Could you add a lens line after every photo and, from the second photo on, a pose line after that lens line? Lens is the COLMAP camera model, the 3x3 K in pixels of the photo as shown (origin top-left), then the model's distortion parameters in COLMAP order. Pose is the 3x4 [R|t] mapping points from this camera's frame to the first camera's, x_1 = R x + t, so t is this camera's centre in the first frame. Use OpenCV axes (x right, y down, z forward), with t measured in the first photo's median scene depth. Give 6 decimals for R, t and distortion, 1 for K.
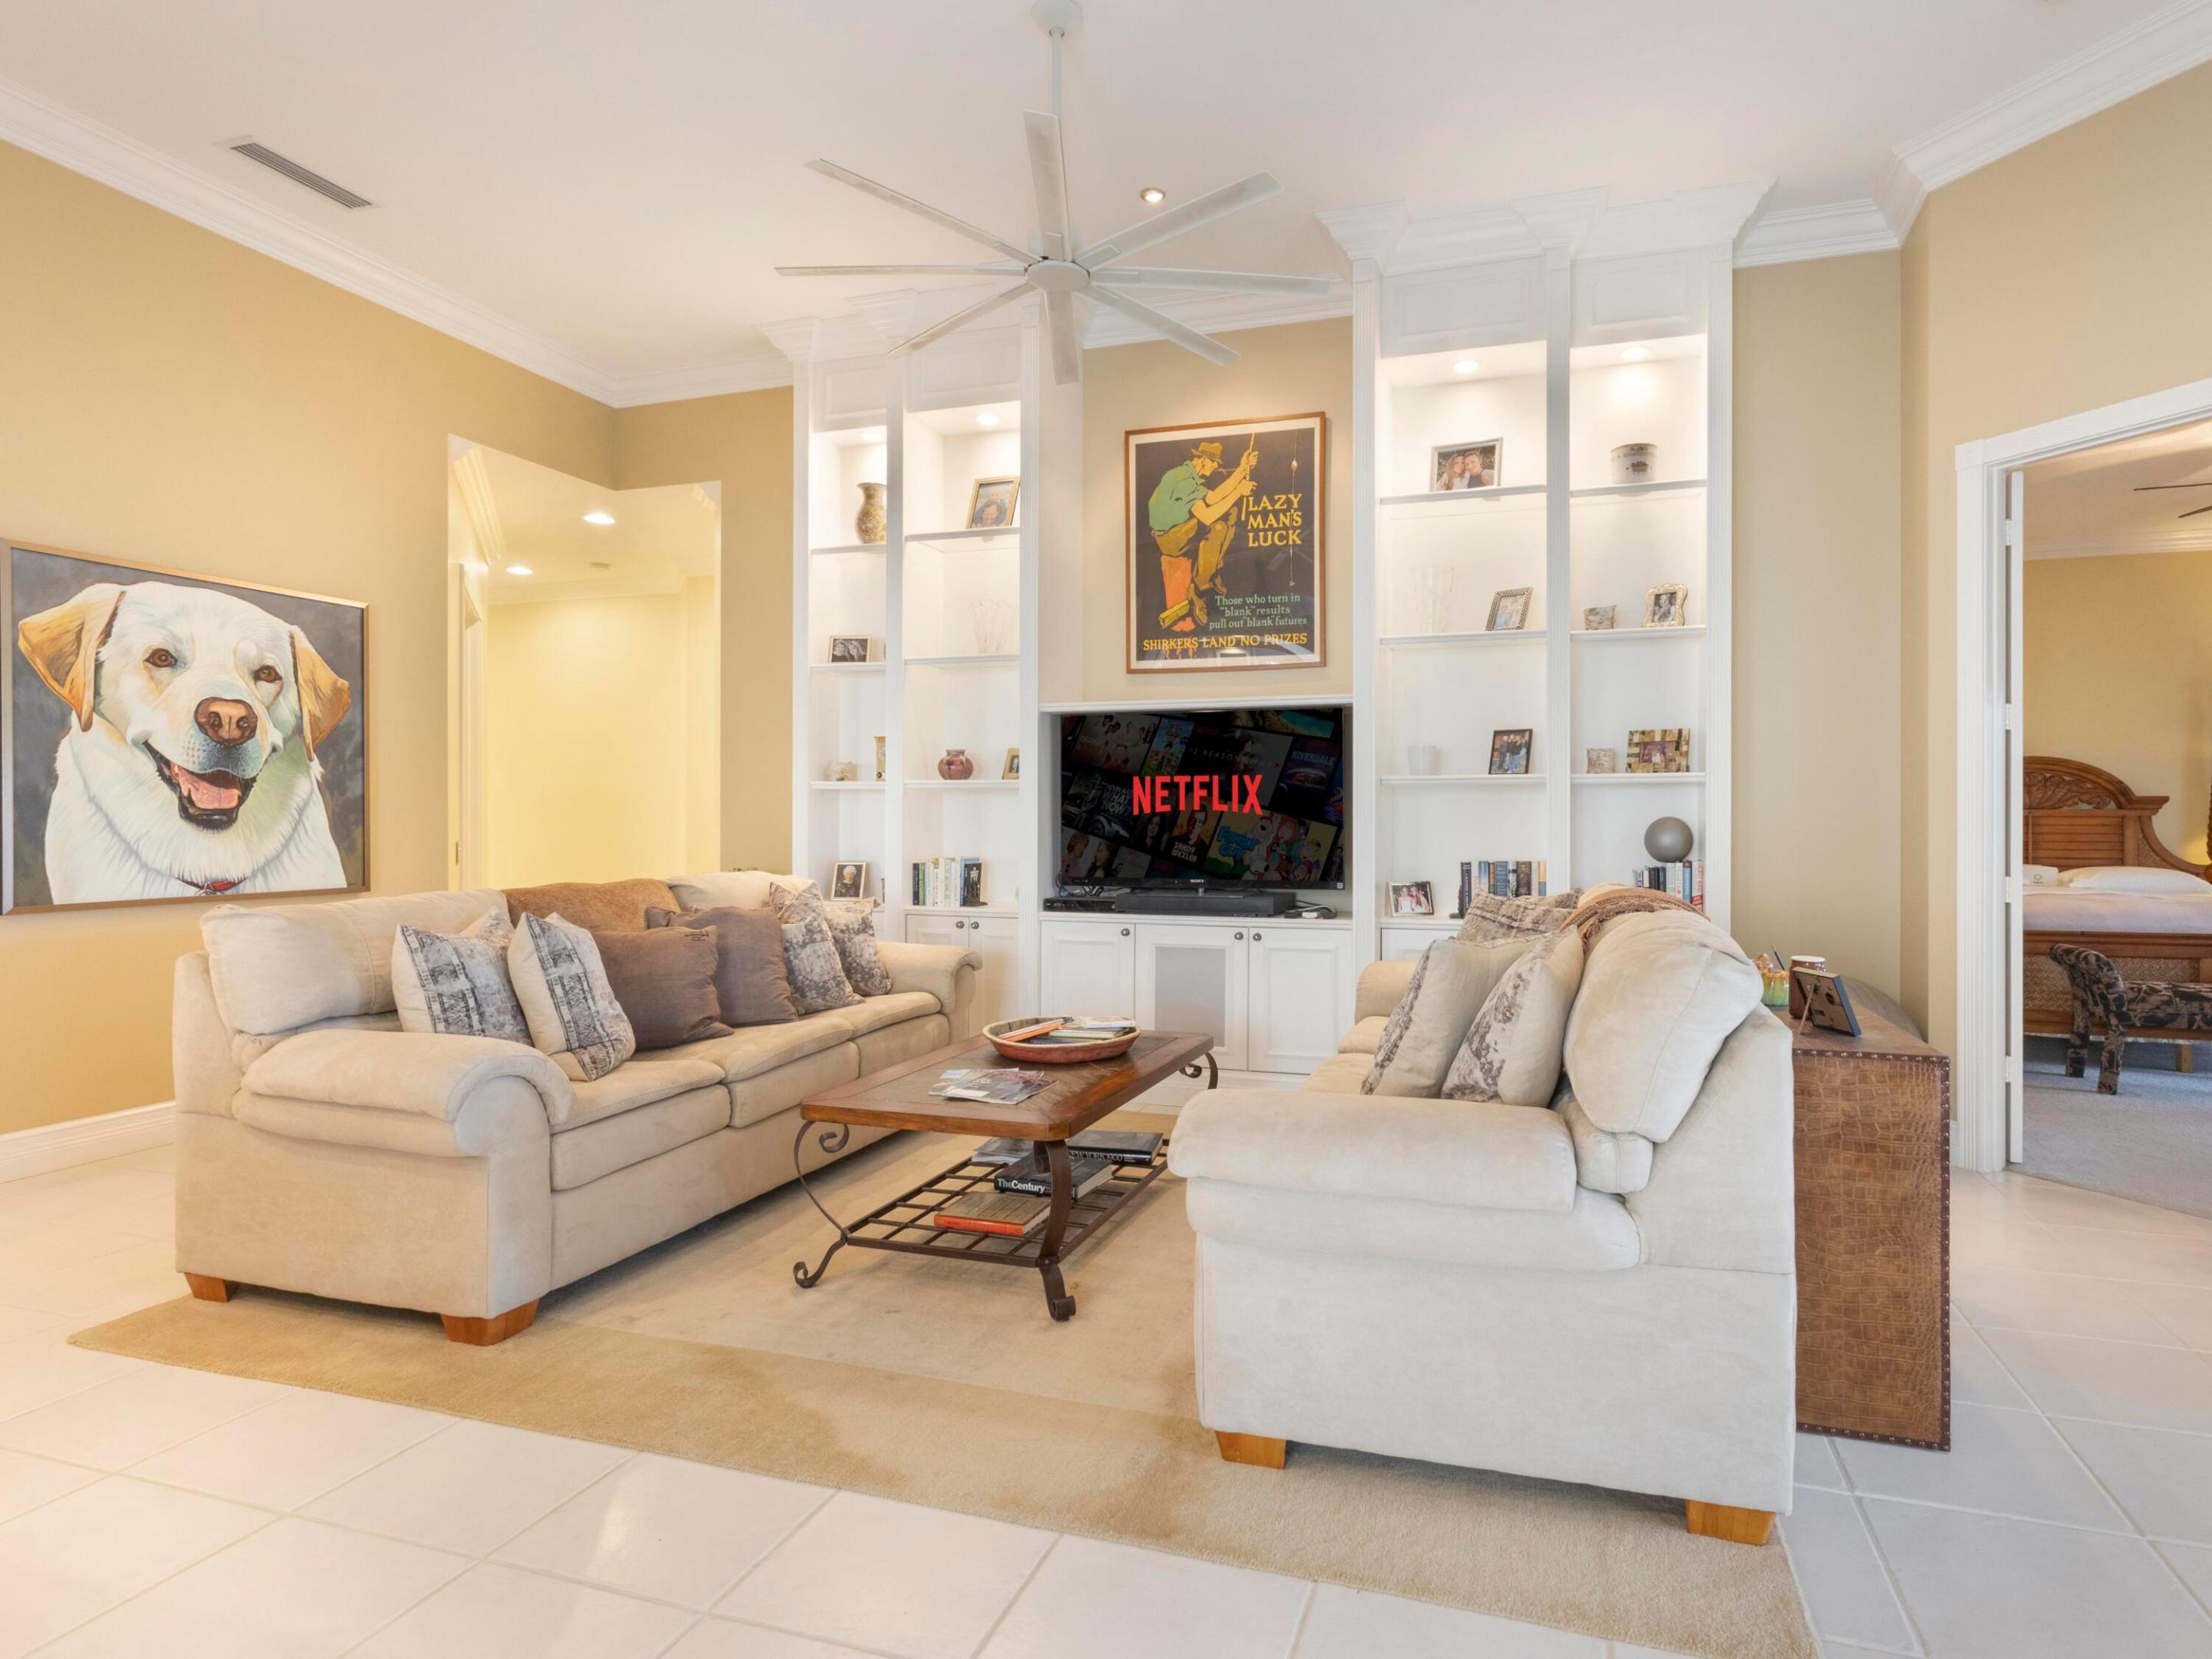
lens RADIAL K [[1180.6, 0, 1152.8], [0, 1180.6, 830.7], [0, 0, 1]] dist [-0.000167, 0.000525]
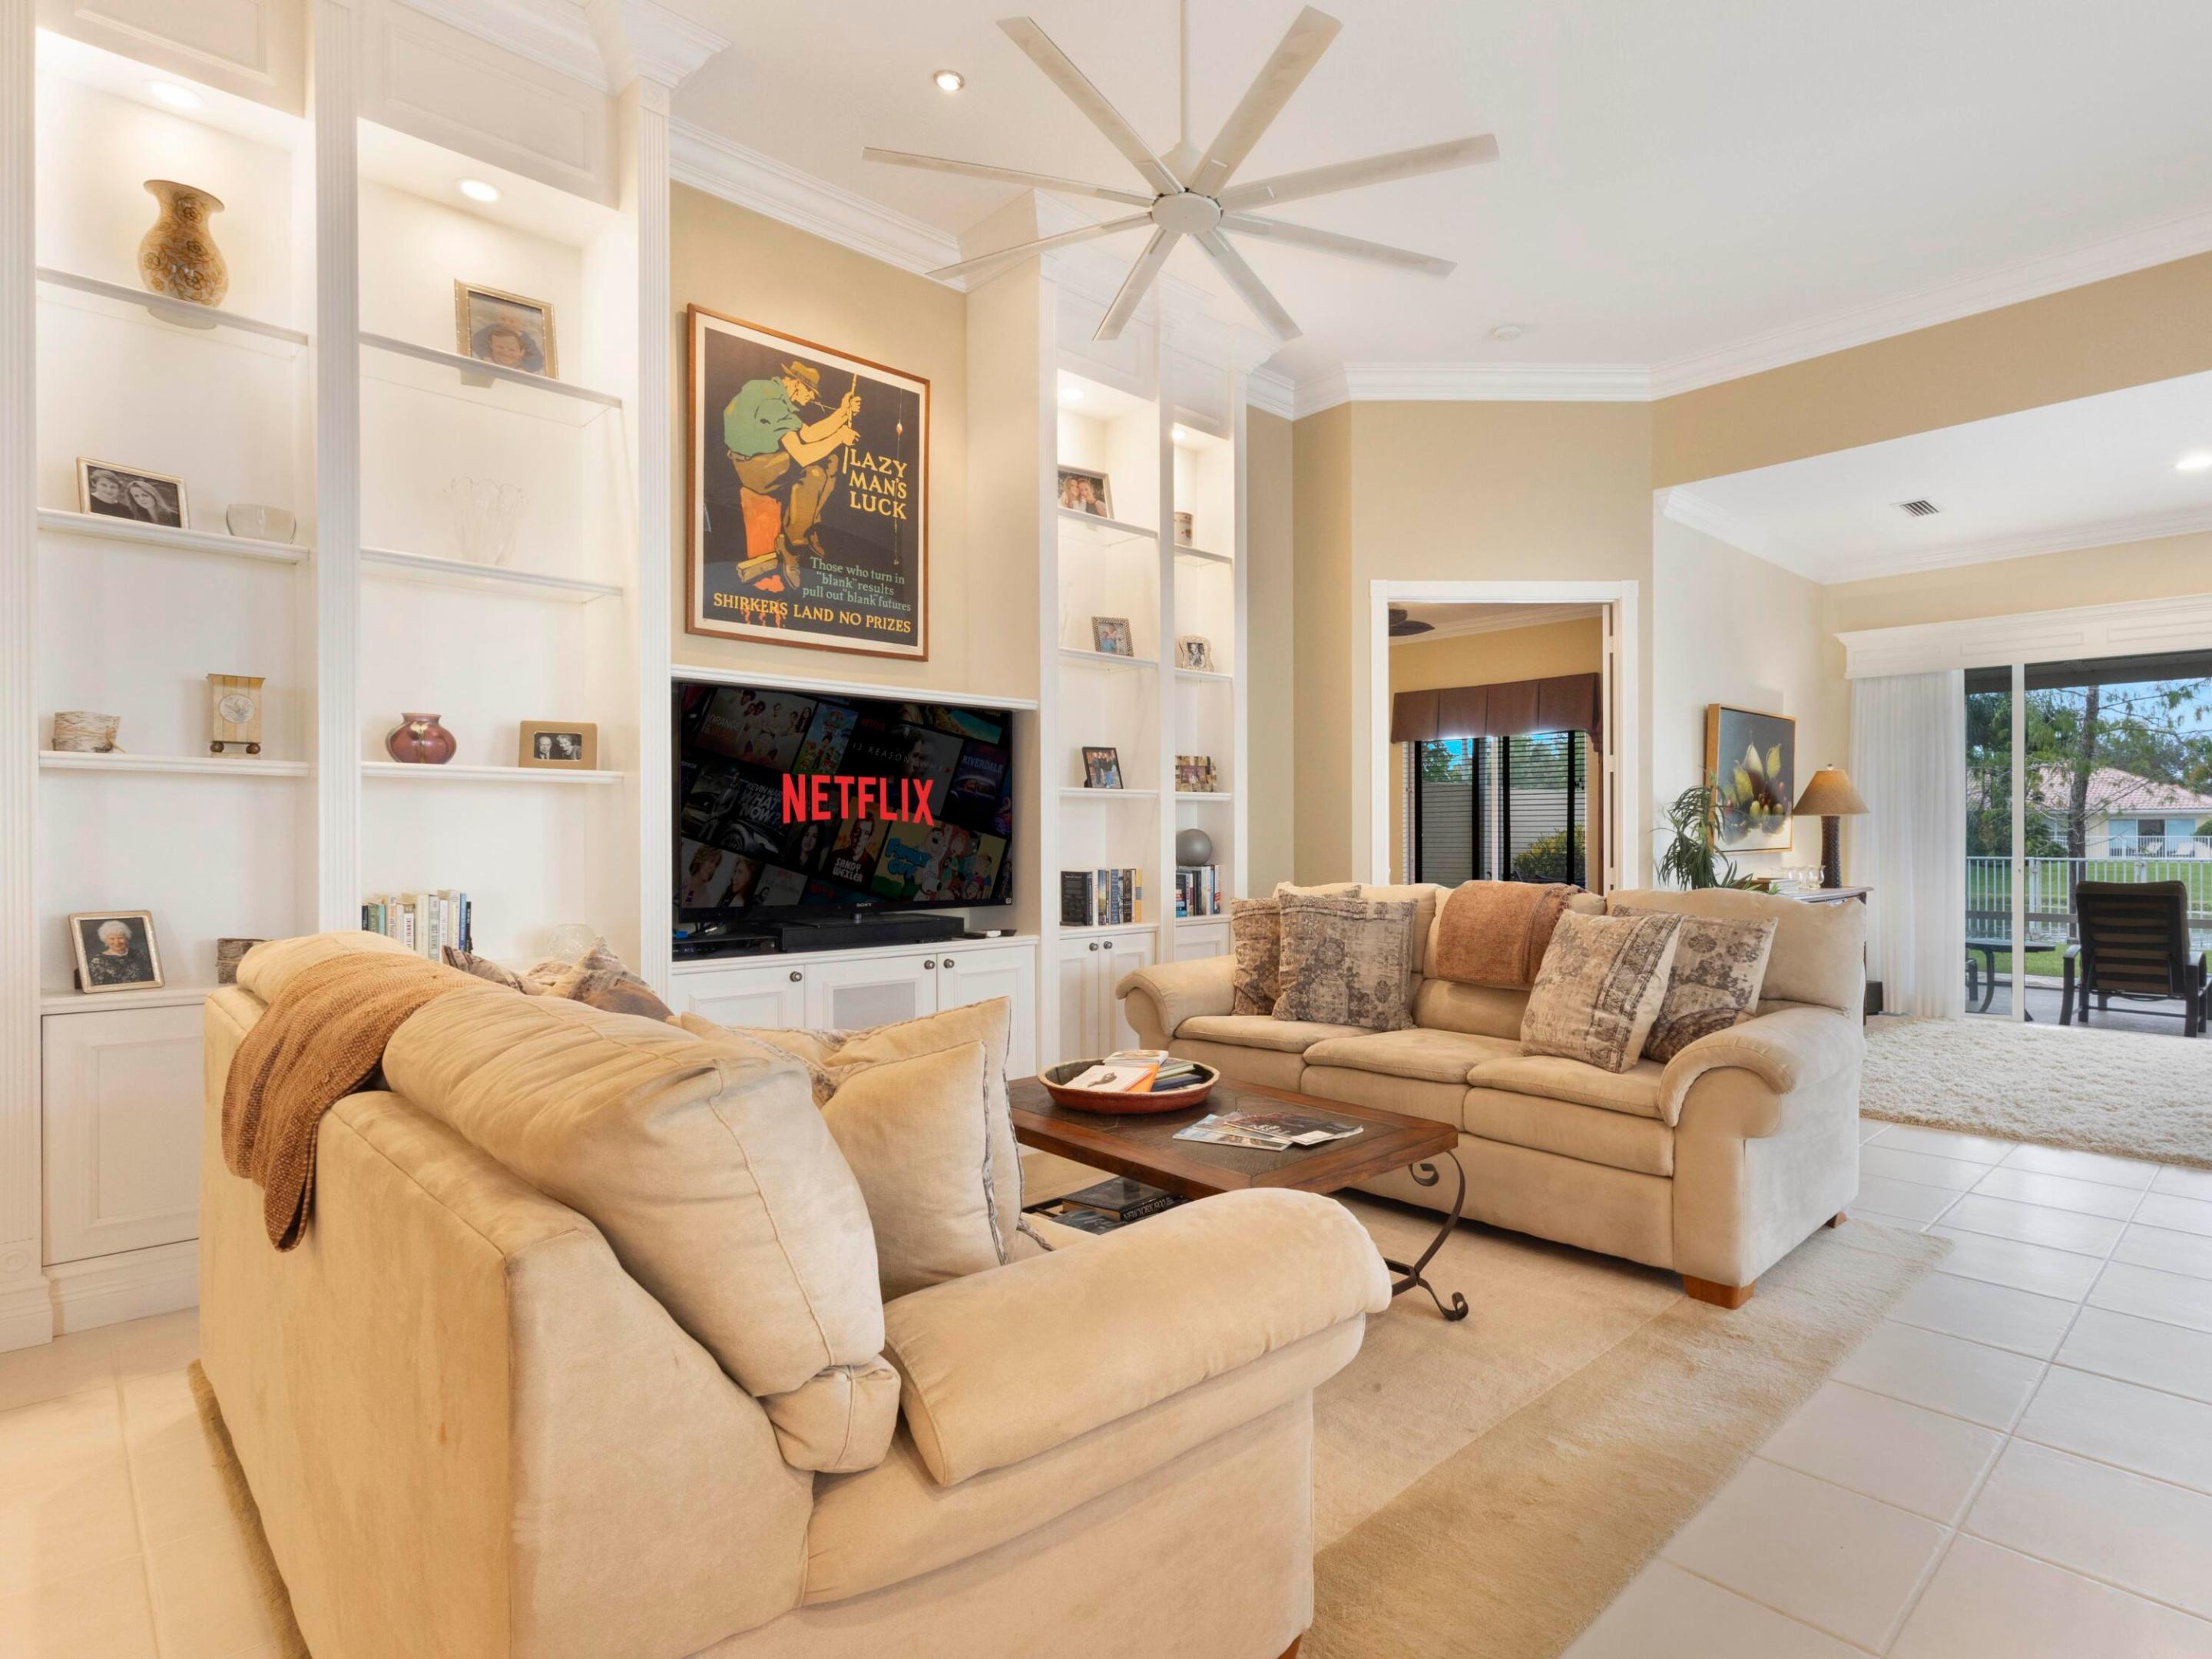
lens RADIAL K [[1290.6, 0, 1105.0], [0, 1290.6, 854.3], [0, 0, 1]] dist [-0.001936, -0.000475]
pose [[0.450636, -0.005850, 0.892689, -0.675067], [0.006462, 0.999974, 0.003291, 0.005265], [-0.892685, 0.004286, 0.450662, 0.434699]]
